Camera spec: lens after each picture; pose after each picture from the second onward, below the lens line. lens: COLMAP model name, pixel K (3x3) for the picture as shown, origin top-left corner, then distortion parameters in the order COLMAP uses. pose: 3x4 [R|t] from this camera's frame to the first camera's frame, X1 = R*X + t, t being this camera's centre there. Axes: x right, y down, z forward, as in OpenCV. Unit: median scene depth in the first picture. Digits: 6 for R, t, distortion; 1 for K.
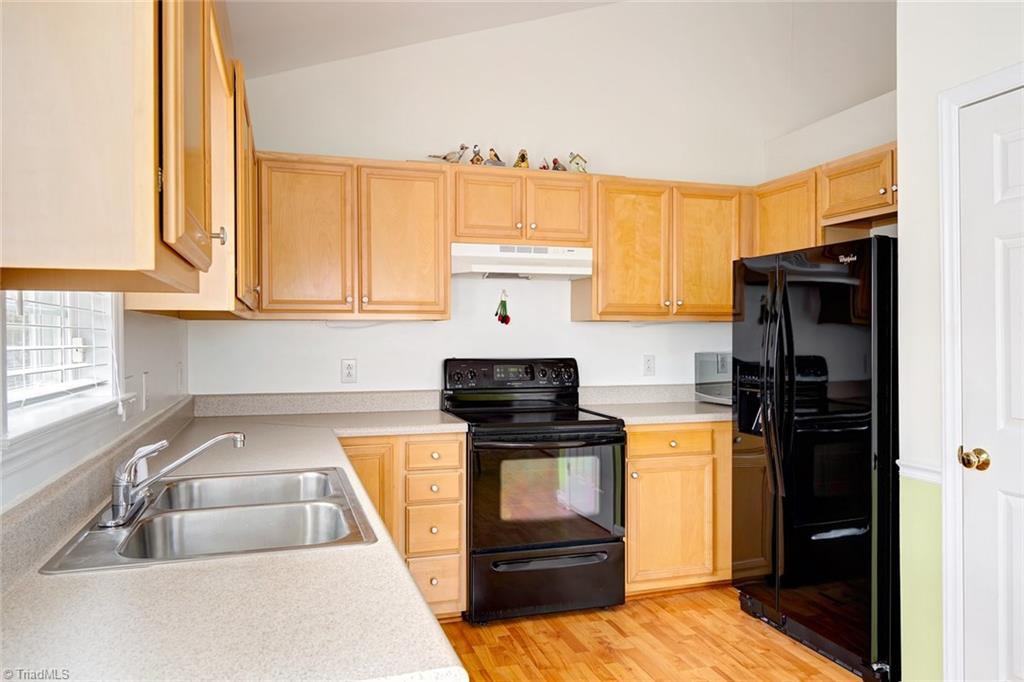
lens RADIAL K [[729.8, 0, 540.1], [0, 729.8, 342.9], [0, 0, 1]] dist [0.009247, -0.001182]
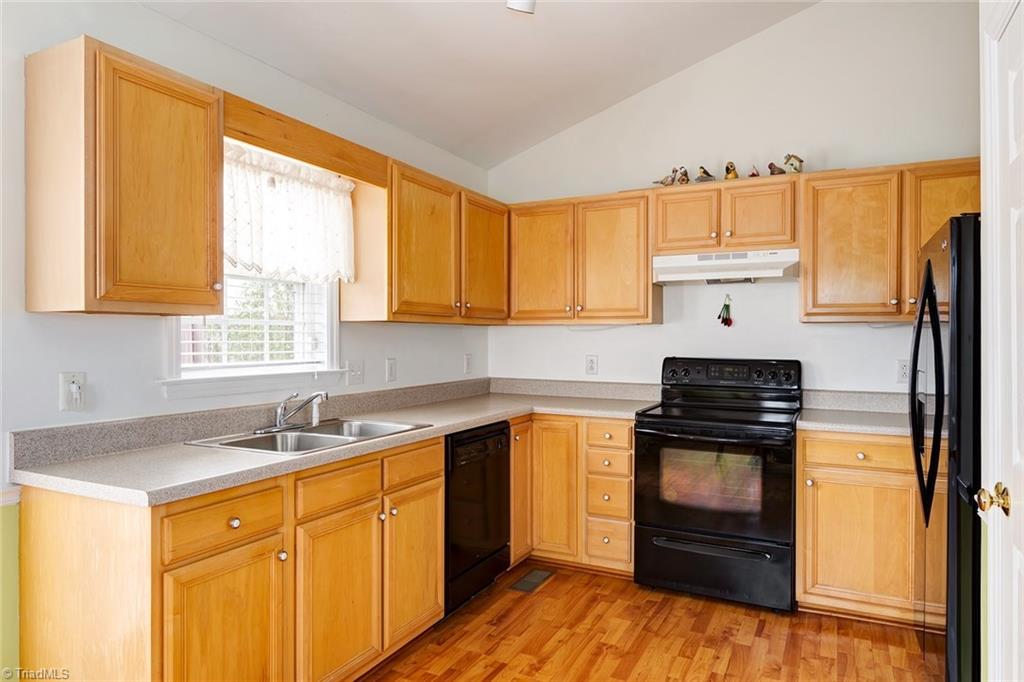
lens RADIAL K [[666.4, 0, 487.8], [0, 666.4, 341.7], [0, 0, 1]] dist [0.016798, -0.013035]
pose [[0.698634, 0.009244, -0.715420, 0.442839], [-0.010652, 0.999940, 0.002517, -0.002363], [0.715400, 0.005862, 0.698690, 0.074790]]
